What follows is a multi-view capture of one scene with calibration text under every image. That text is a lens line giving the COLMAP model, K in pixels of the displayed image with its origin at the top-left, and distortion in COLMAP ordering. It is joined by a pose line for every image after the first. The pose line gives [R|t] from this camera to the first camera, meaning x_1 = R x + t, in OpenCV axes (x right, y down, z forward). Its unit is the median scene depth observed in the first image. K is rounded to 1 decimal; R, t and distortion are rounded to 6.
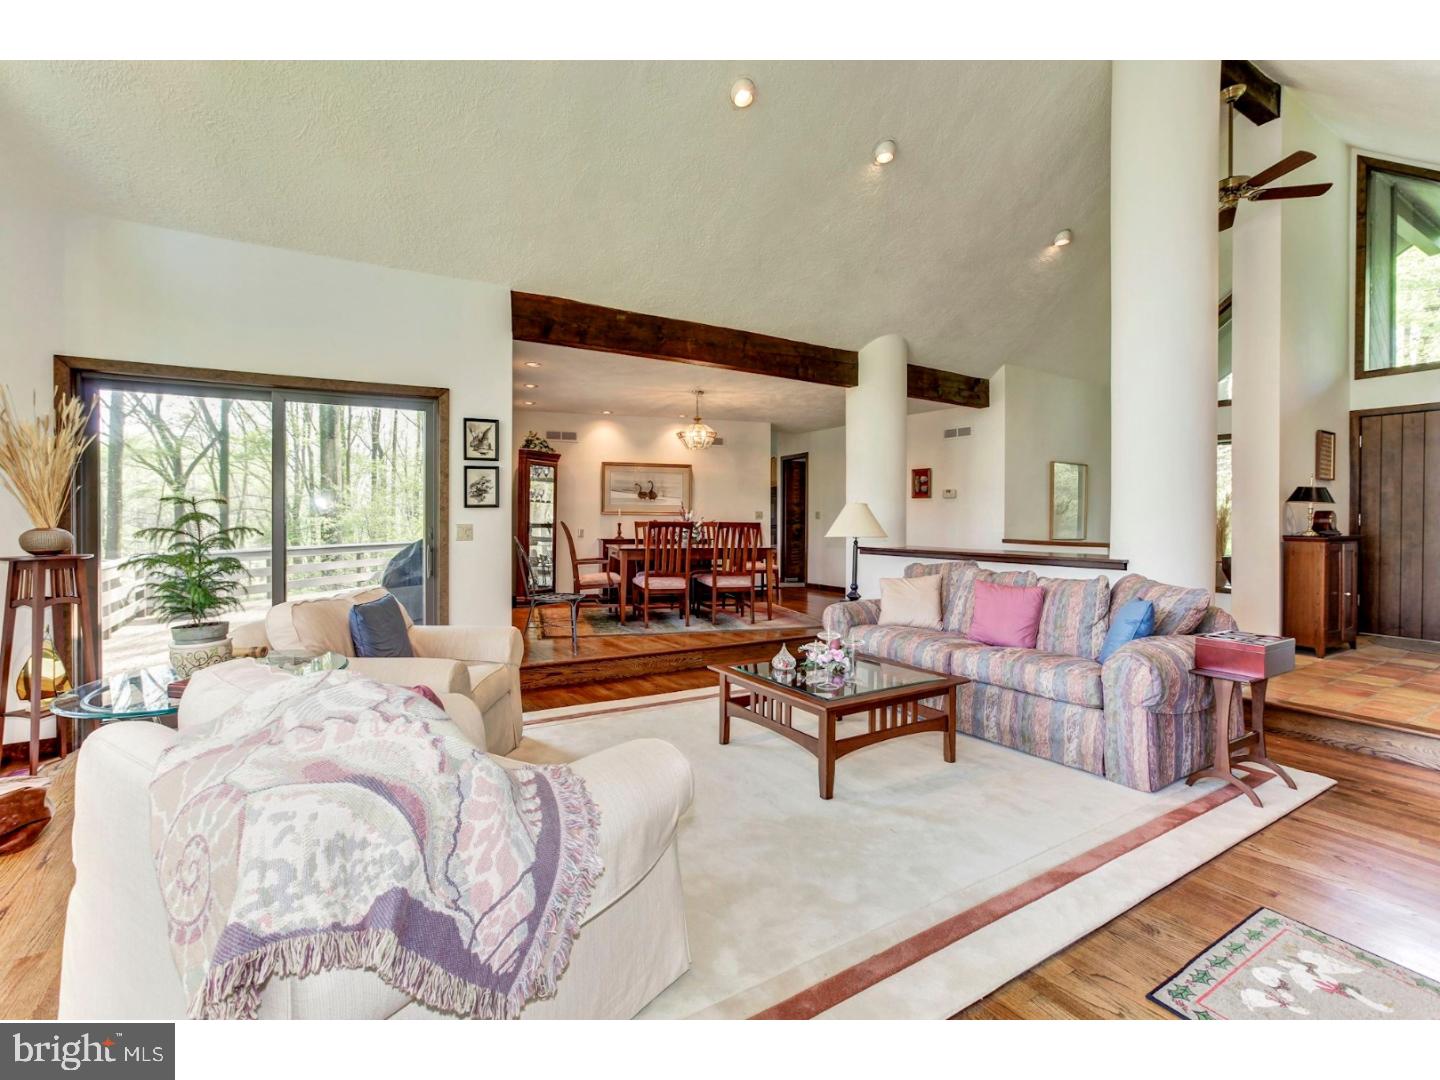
lens RADIAL K [[651.9, 0, 717.4], [0, 651.9, 531.2], [0, 0, 1]] dist [-0.024632, 0.014636]
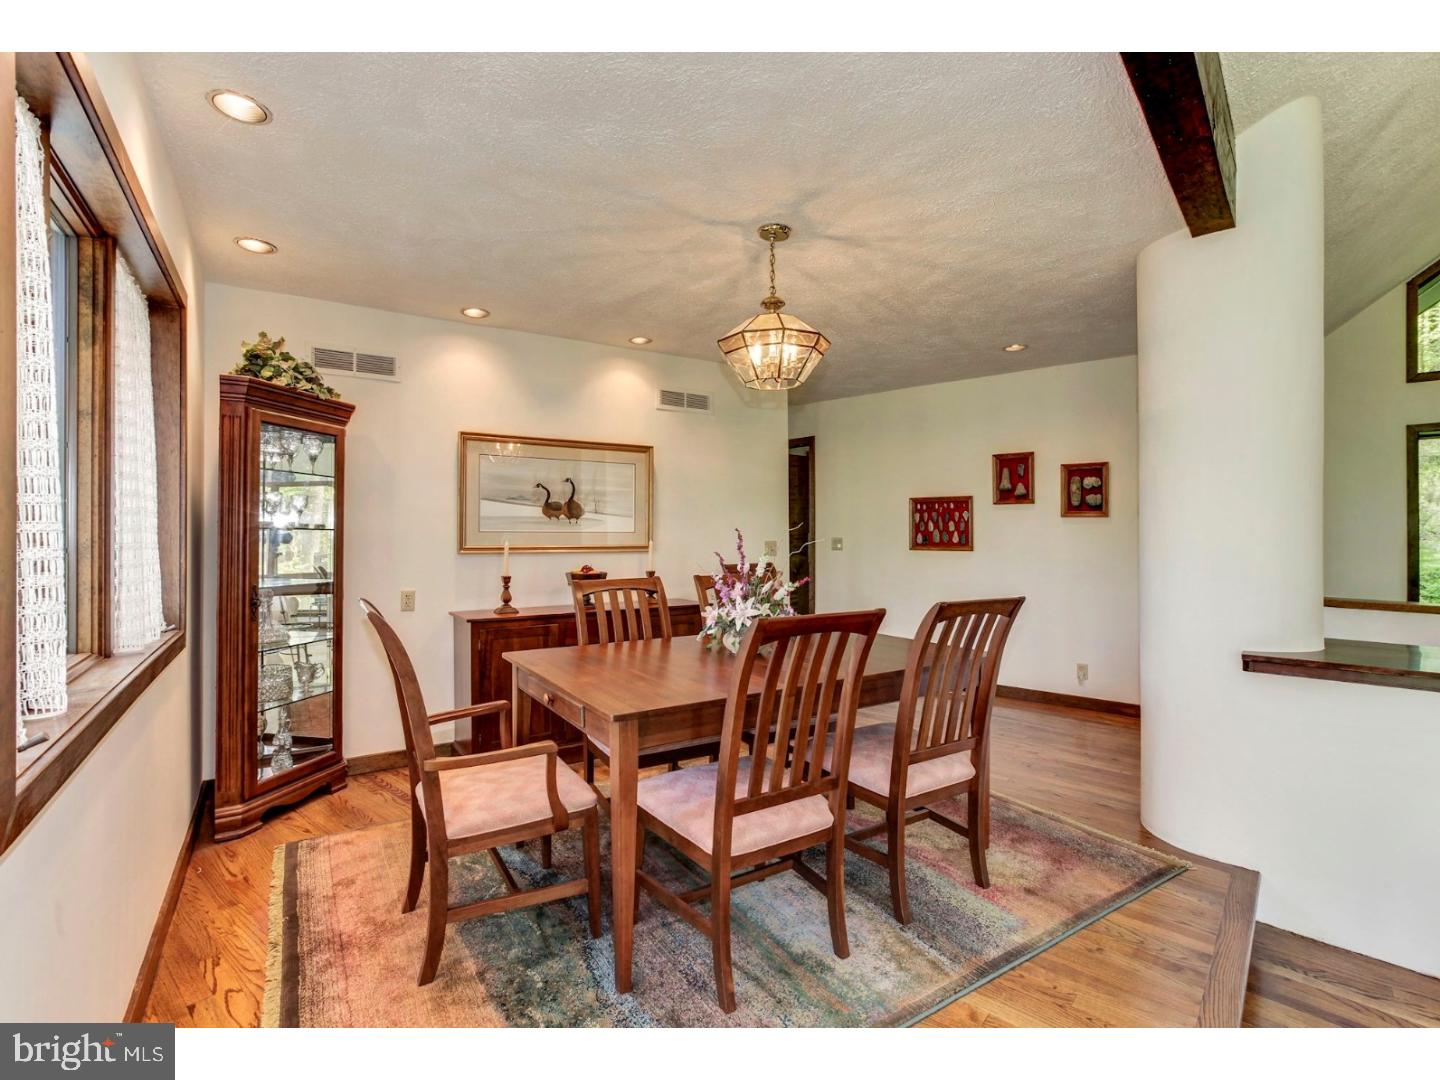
lens RADIAL K [[666.4, 0, 720.5], [0, 666.4, 547.8], [0, 0, 1]] dist [-0.015164, -0.000046]
pose [[0.960624, -0.012421, 0.277575, -0.136516], [0.011311, 0.999920, 0.005599, -0.030885], [-0.277623, -0.002239, 0.960688, 0.537730]]
